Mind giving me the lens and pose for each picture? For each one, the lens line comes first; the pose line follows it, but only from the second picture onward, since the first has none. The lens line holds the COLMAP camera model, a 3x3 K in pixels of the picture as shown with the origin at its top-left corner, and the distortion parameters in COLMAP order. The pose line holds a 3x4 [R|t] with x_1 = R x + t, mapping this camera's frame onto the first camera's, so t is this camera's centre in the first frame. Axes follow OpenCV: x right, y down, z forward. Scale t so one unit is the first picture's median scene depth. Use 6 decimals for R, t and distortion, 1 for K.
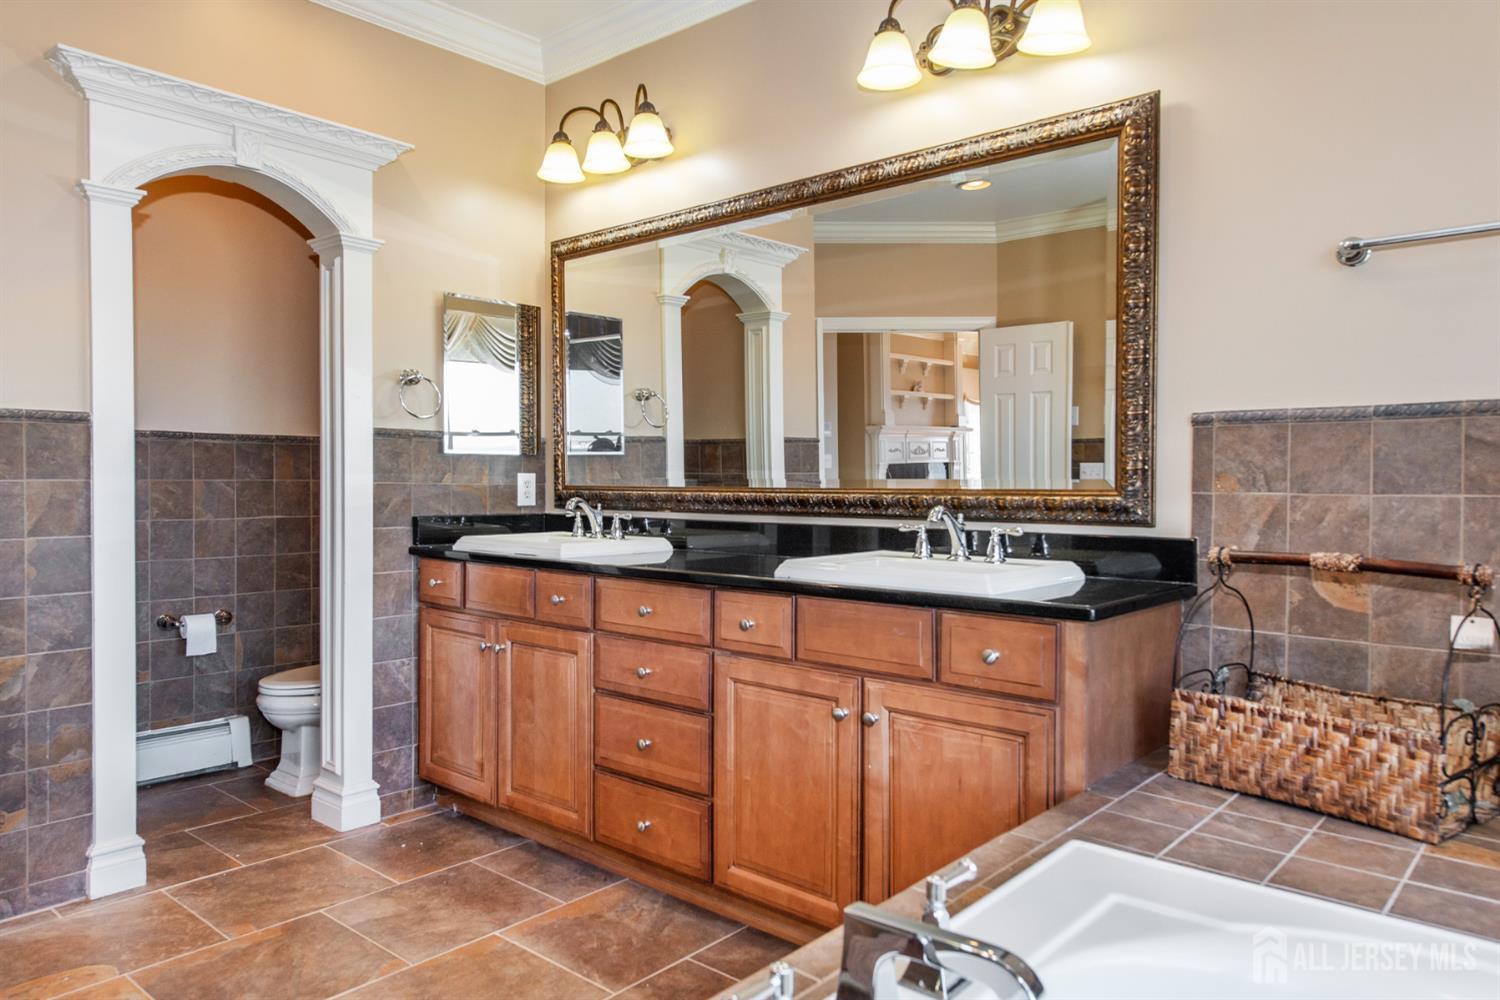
lens RADIAL K [[998.4, 0, 750.7], [0, 998.4, 490.9], [0, 0, 1]] dist [0.011227, 0.004084]
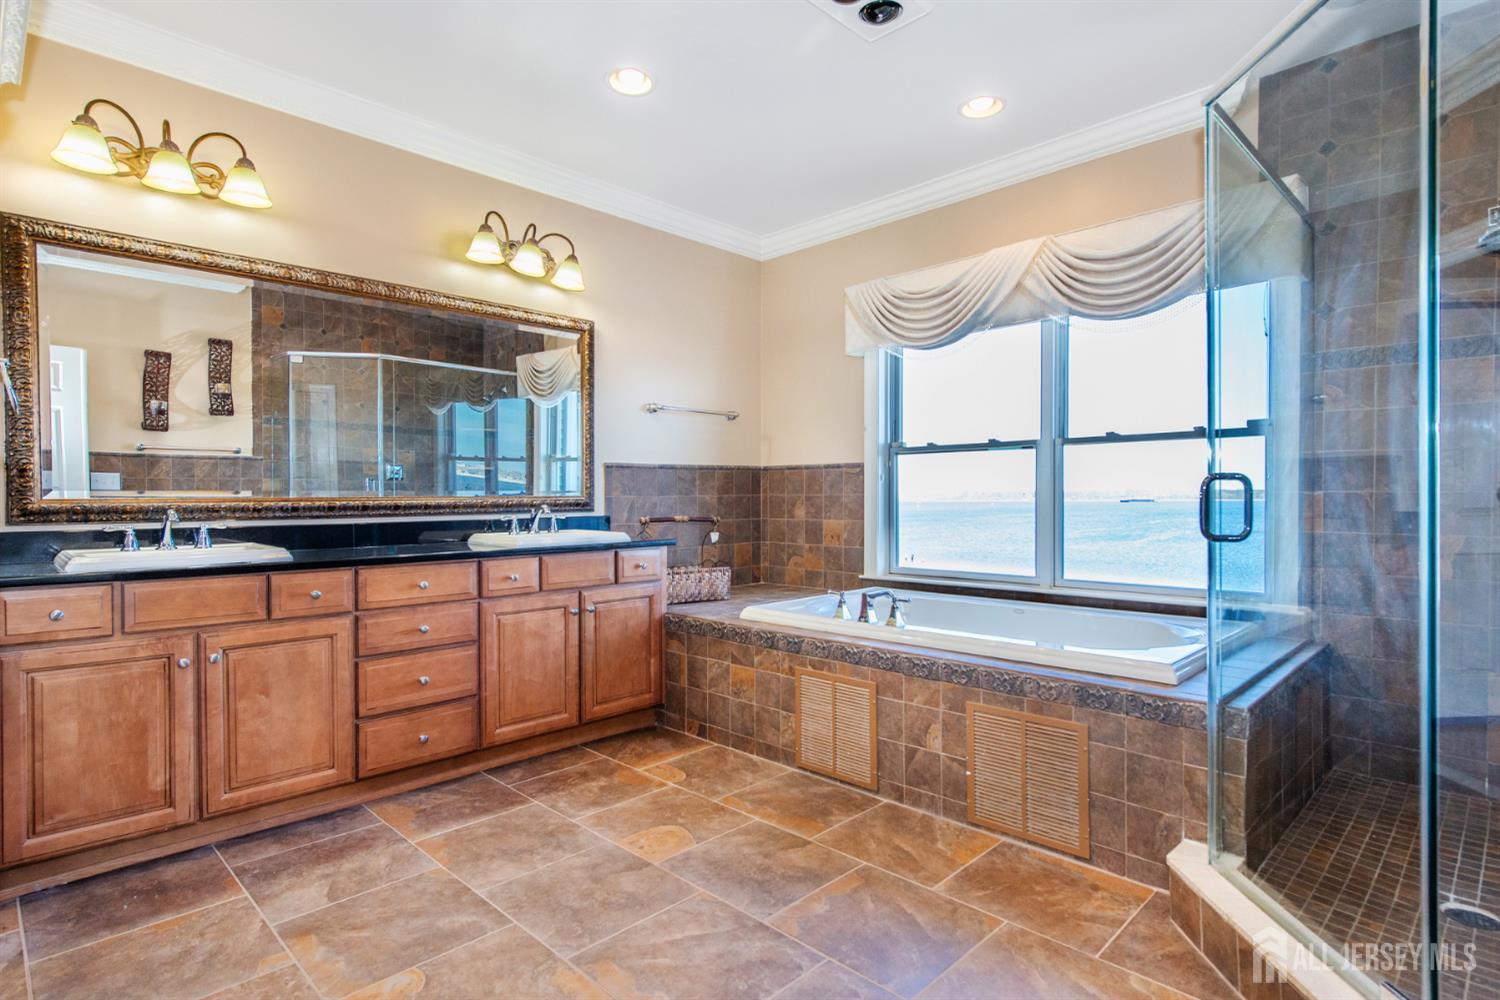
lens RADIAL K [[781.1, 0, 750.5], [0, 781.1, 499.7], [0, 0, 1]] dist [-0.001004, -0.001017]
pose [[0.058254, -0.010682, 0.998245, -1.218003], [0.015307, 0.999835, 0.009806, -0.002963], [-0.998184, 0.014709, 0.058408, 0.495339]]
